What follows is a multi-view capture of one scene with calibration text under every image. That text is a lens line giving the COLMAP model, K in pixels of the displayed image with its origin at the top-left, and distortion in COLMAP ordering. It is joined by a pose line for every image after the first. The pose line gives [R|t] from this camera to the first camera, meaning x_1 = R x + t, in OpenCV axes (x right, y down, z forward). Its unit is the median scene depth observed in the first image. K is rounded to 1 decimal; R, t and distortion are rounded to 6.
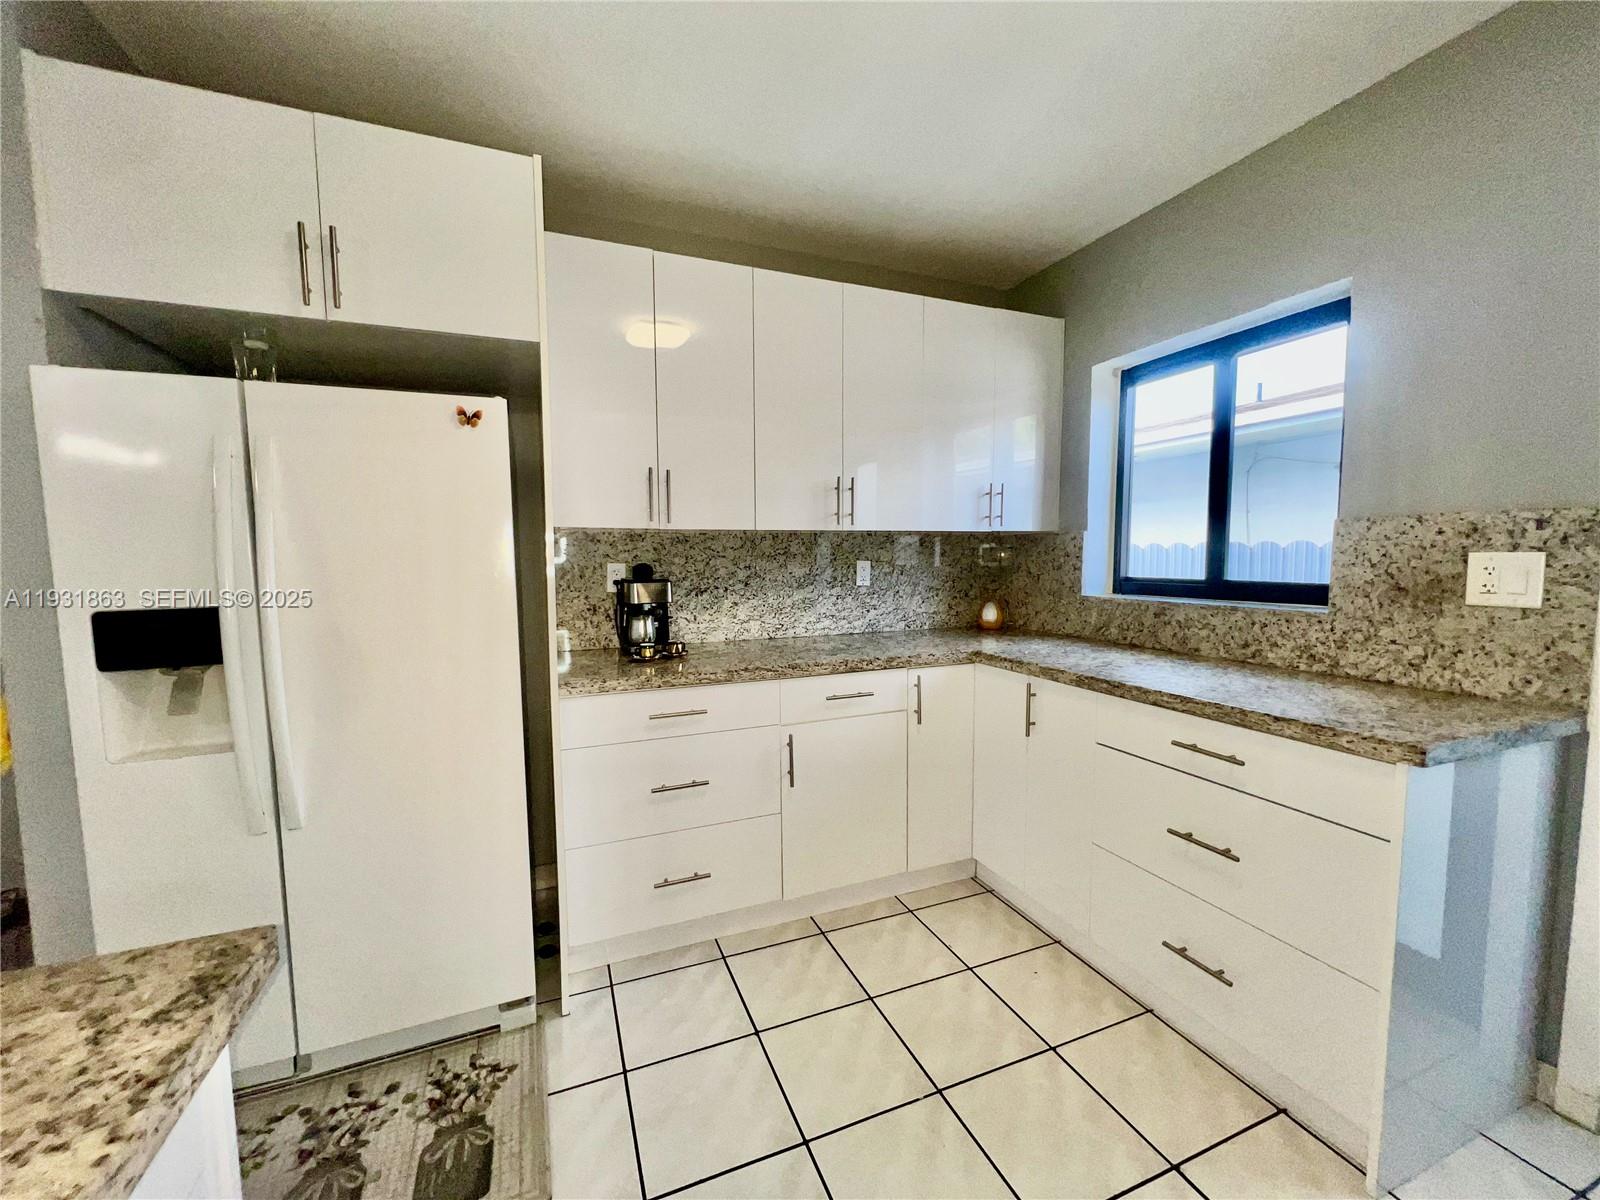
lens RADIAL K [[637.6, 0, 799.7], [0, 637.6, 603.2], [0, 0, 1]] dist [-0.003557, 0.000562]
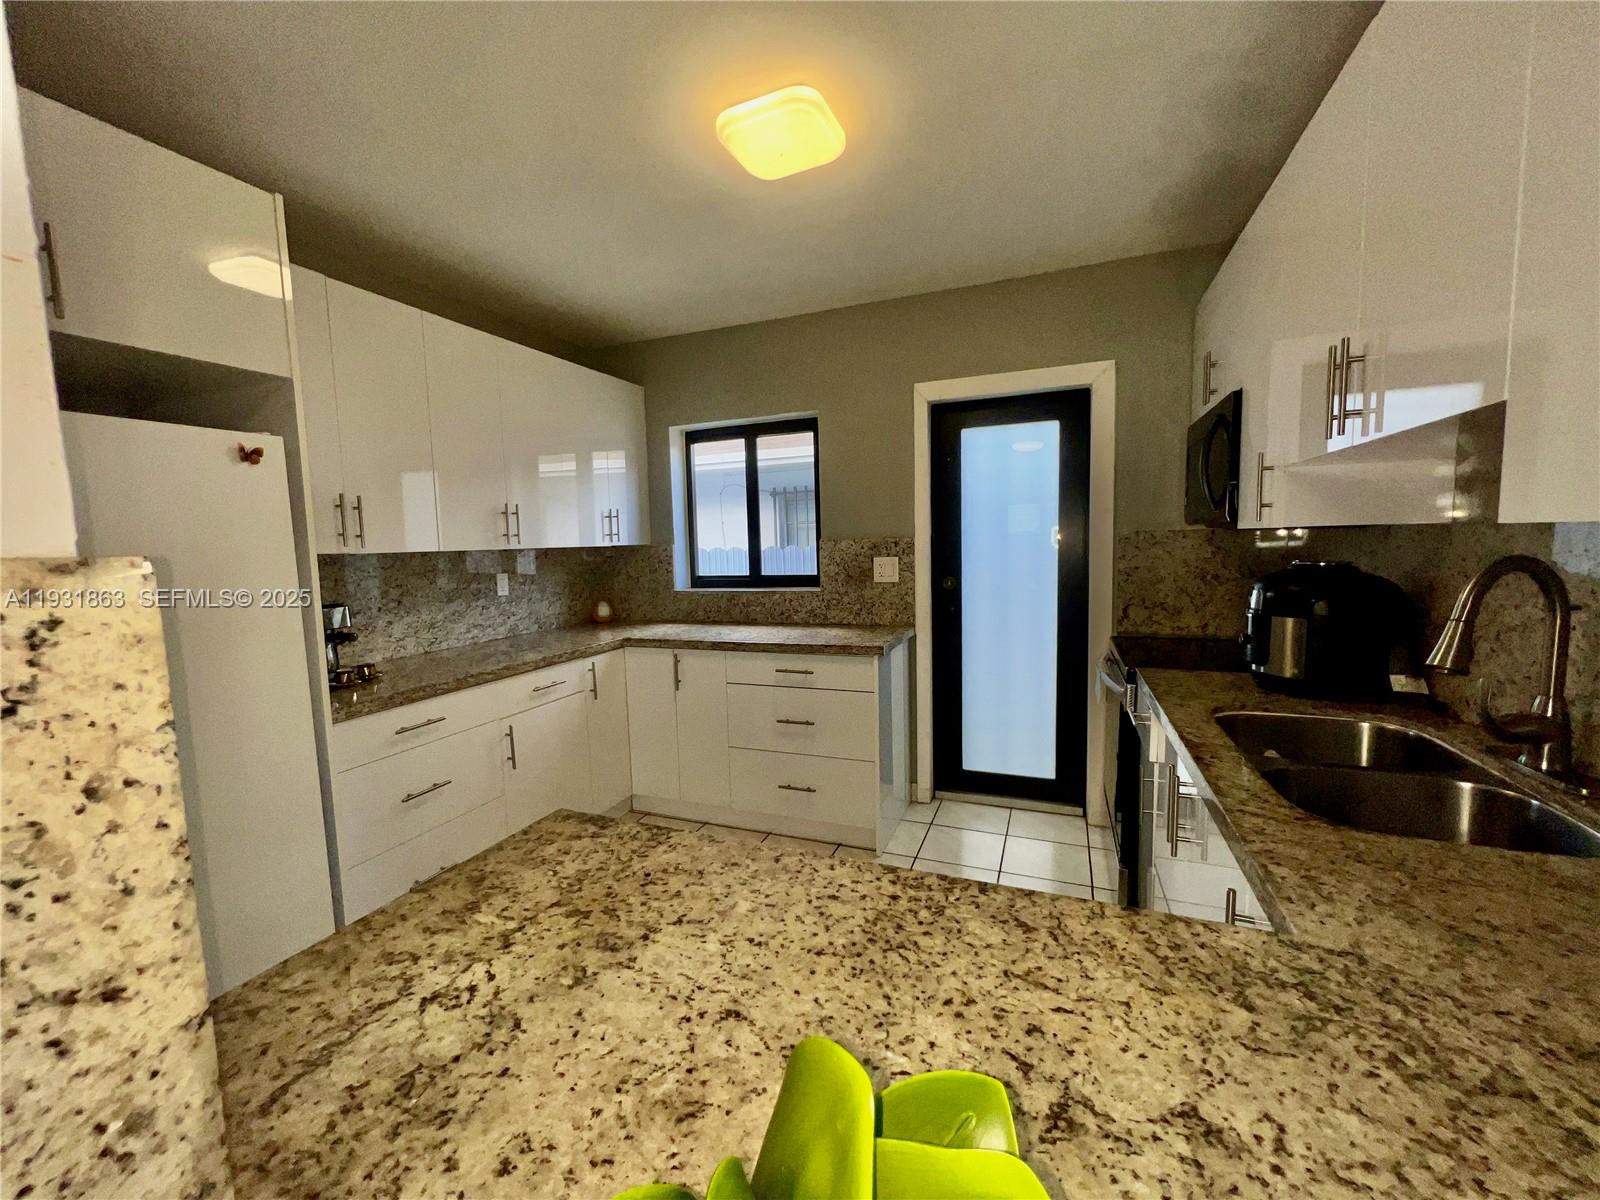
lens RADIAL K [[637.6, 0, 799.7], [0, 637.6, 603.2], [0, 0, 1]] dist [-0.003557, 0.000562]
pose [[0.693903, -0.083221, 0.715243, -0.422054], [0.079104, 0.996097, 0.039155, -0.020733], [-0.715710, 0.029408, 0.697778, -0.193084]]
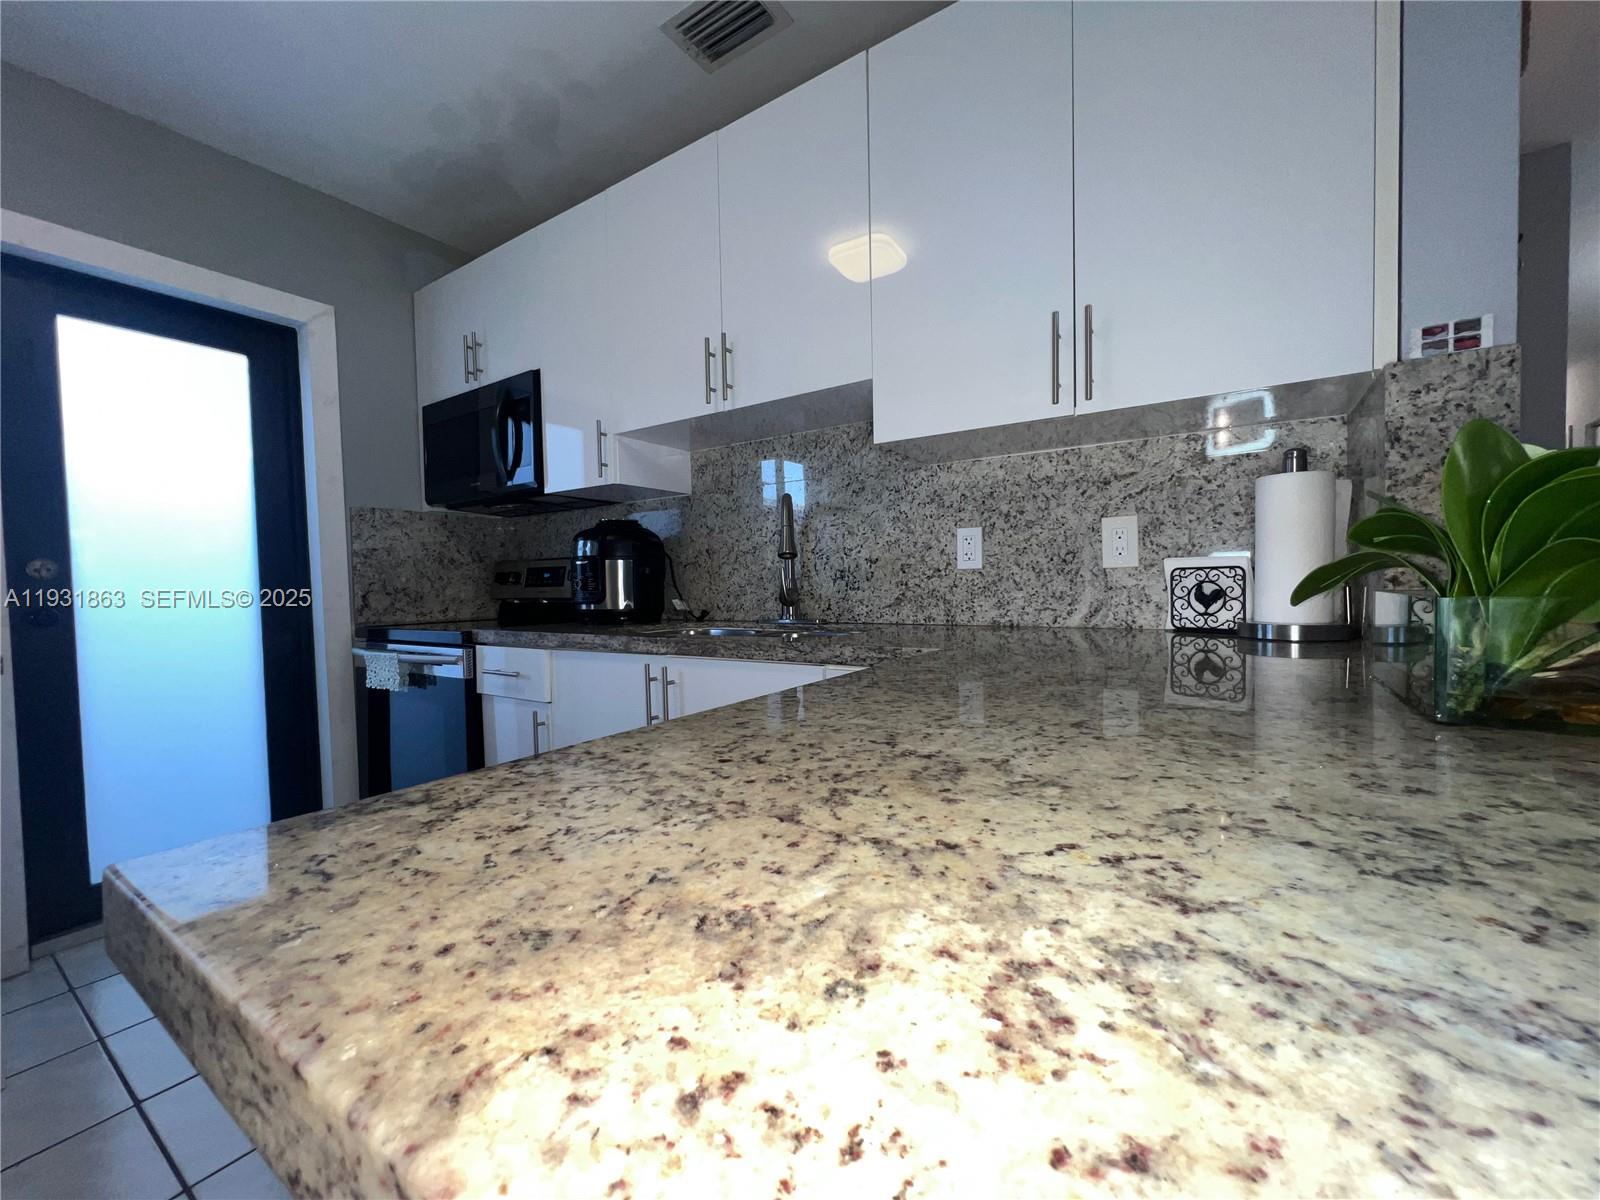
lens RADIAL K [[637.6, 0, 799.7], [0, 637.6, 603.2], [0, 0, 1]] dist [-0.003557, 0.000562]
pose [[-0.565021, -0.010636, 0.825008, -0.400232], [0.088526, 0.993363, 0.073435, 0.086332], [-0.820314, 0.114527, -0.560329, 0.219231]]
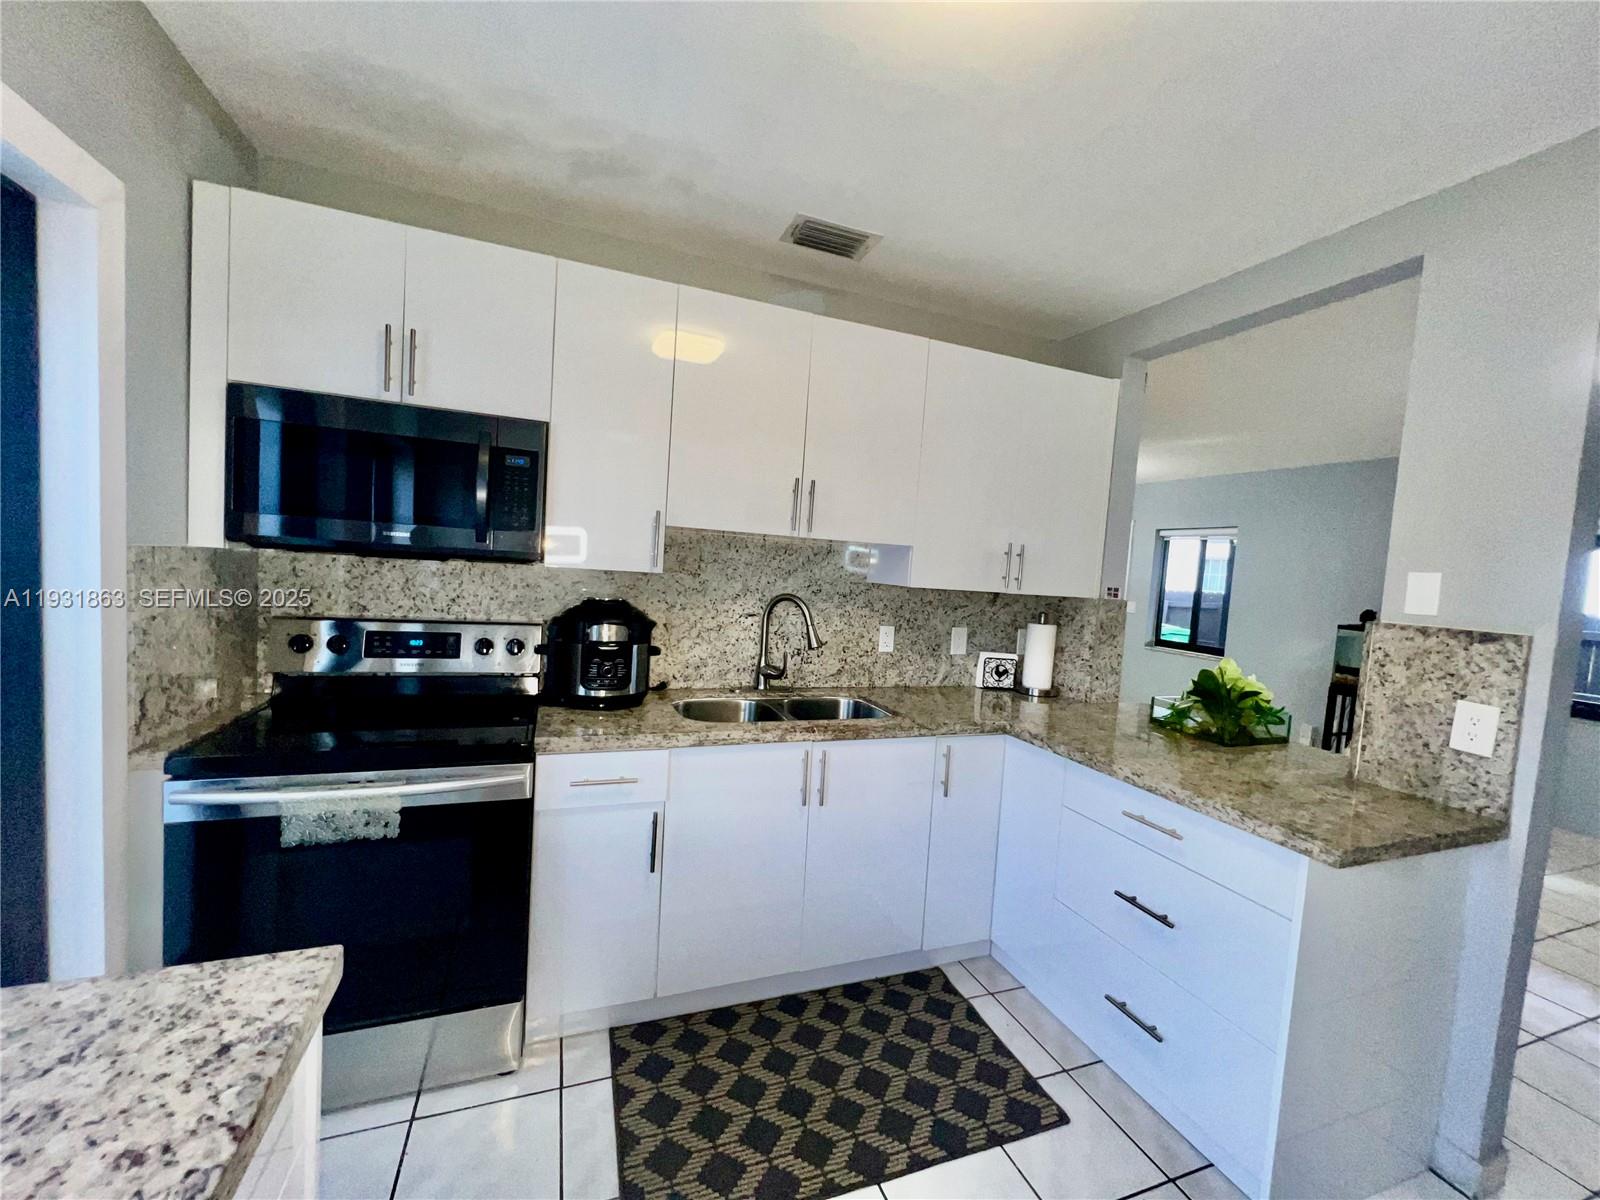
lens RADIAL K [[637.6, 0, 799.7], [0, 637.6, 603.2], [0, 0, 1]] dist [-0.003557, 0.000562]
pose [[-0.997999, -0.060922, 0.016953, 0.253398], [-0.057976, 0.988535, 0.139414, -0.127256], [-0.025252, 0.138152, -0.990089, 0.797490]]
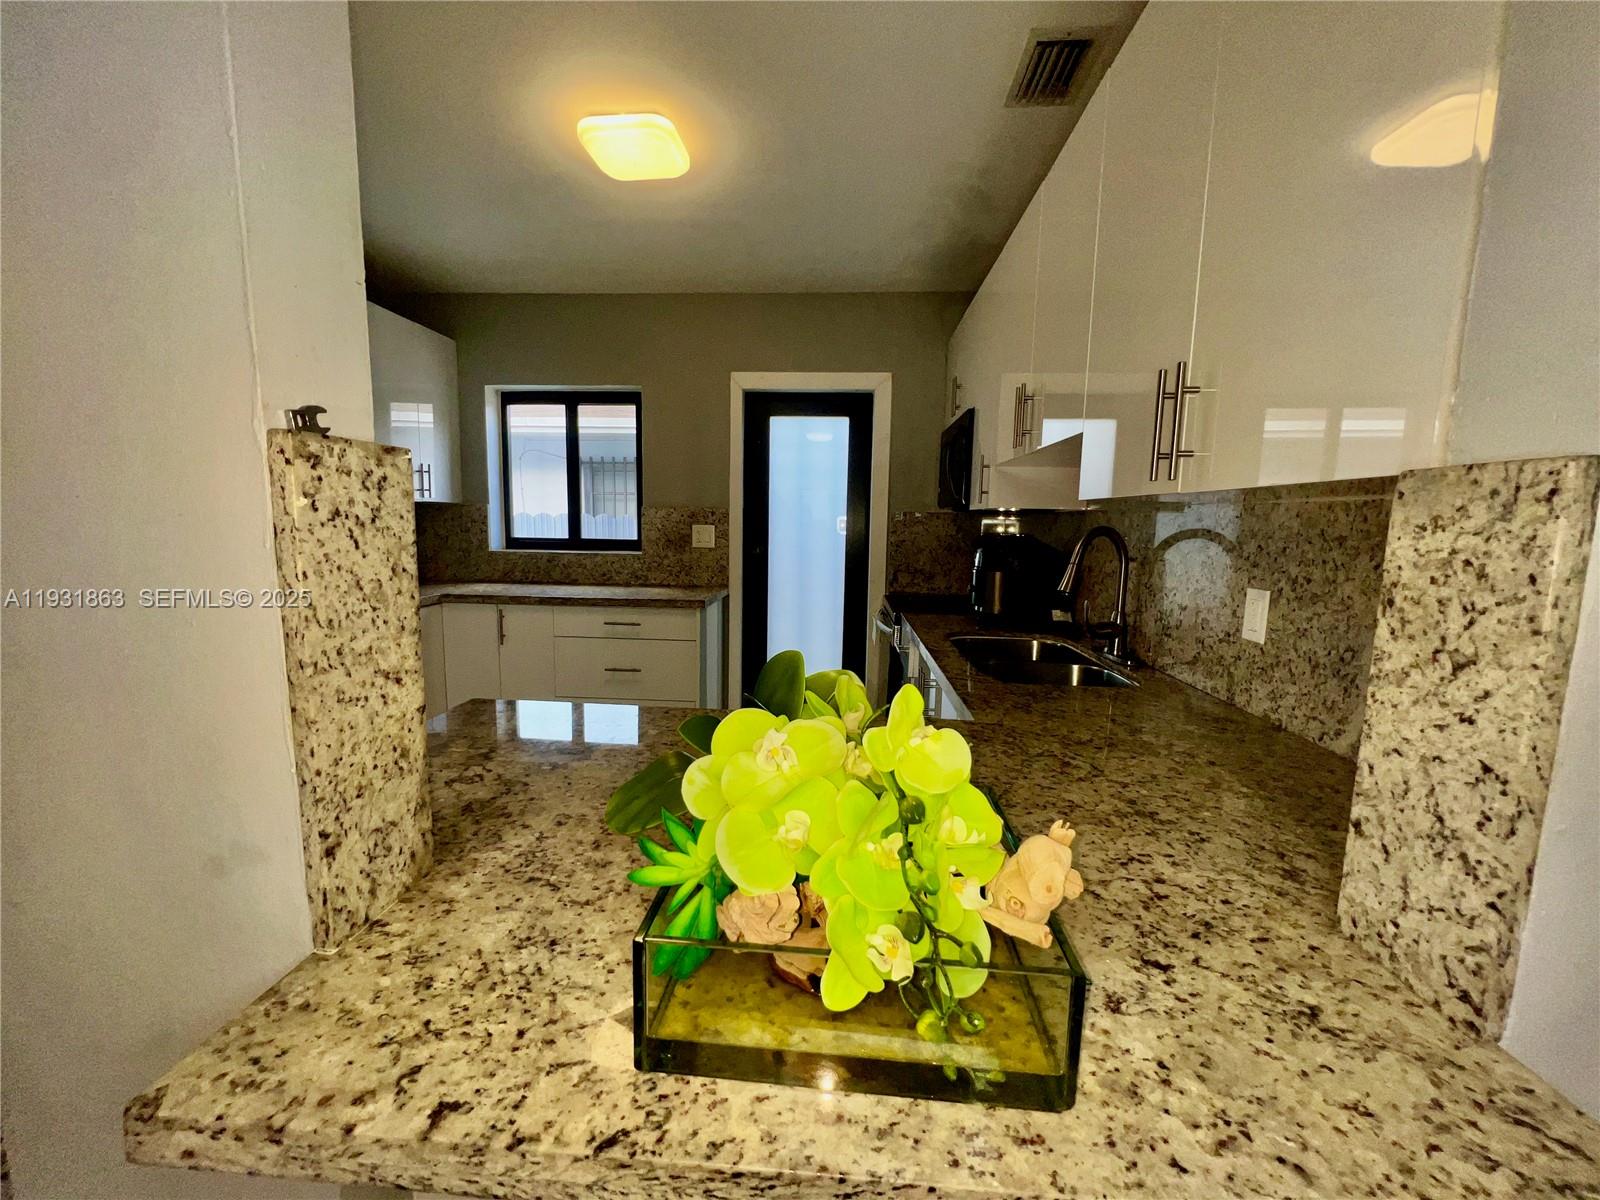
lens RADIAL K [[637.6, 0, 799.7], [0, 637.6, 603.2], [0, 0, 1]] dist [-0.003557, 0.000562]
pose [[0.434402, -0.100118, 0.895137, -0.599972], [0.047225, 0.994968, 0.088365, 0.011962], [-0.899480, 0.003887, 0.436945, -0.251960]]
